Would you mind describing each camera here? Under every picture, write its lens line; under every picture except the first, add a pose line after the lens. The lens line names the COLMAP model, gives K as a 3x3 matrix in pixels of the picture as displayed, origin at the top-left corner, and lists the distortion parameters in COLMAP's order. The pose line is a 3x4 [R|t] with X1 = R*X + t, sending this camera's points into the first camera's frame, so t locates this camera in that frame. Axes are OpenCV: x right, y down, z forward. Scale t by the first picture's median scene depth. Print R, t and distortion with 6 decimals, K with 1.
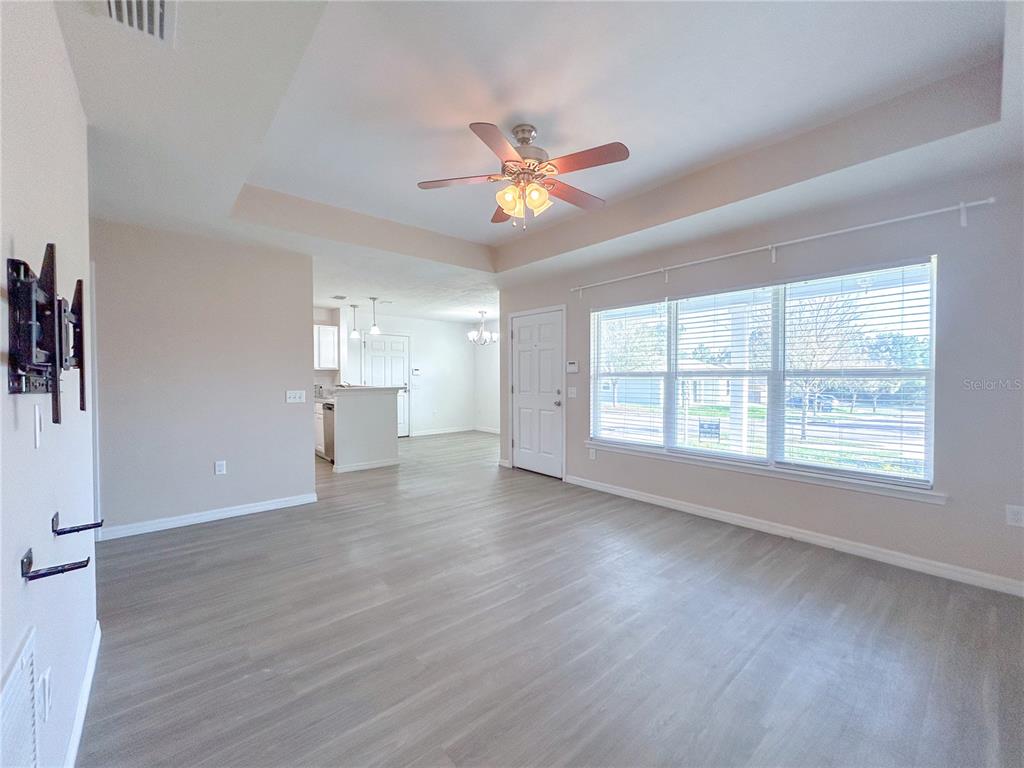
lens RADIAL K [[413.6, 0, 512.1], [0, 413.6, 385.4], [0, 0, 1]] dist [0.003945, -0.000405]
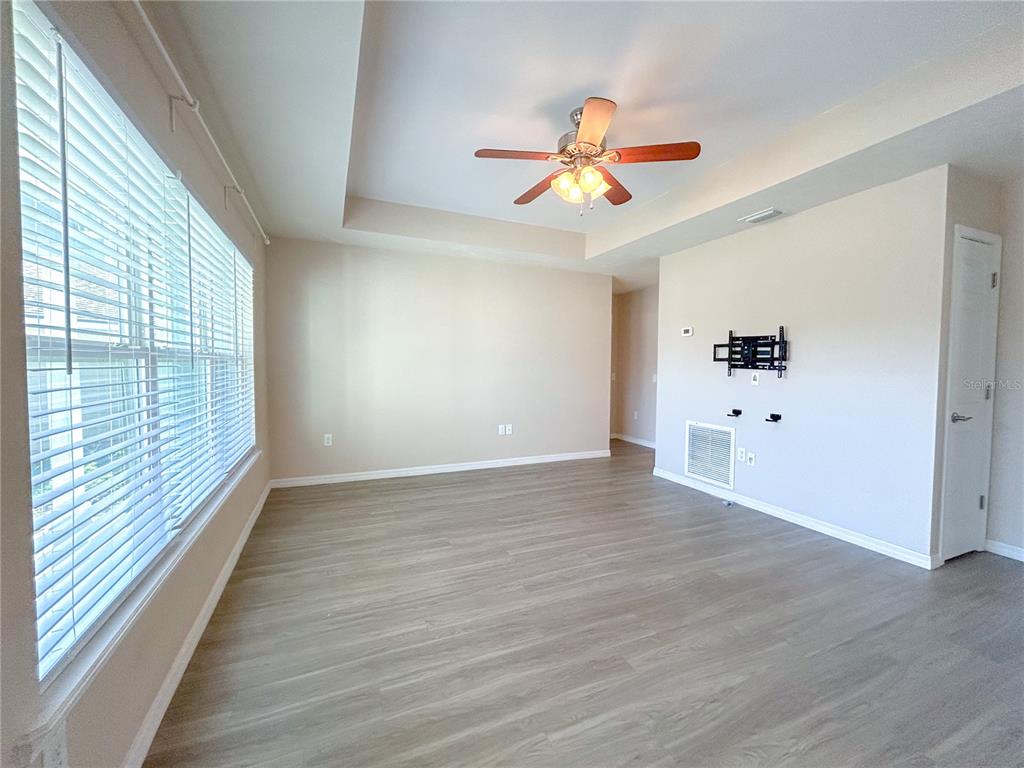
lens RADIAL K [[413.6, 0, 510.0], [0, 413.6, 380.9], [0, 0, 1]] dist [0.003945, -0.000405]
pose [[-0.954869, -0.018784, 0.296433, -0.088762], [-0.001533, 0.998297, 0.058321, -0.029357], [-0.297024, 0.055235, -0.953271, 1.657137]]
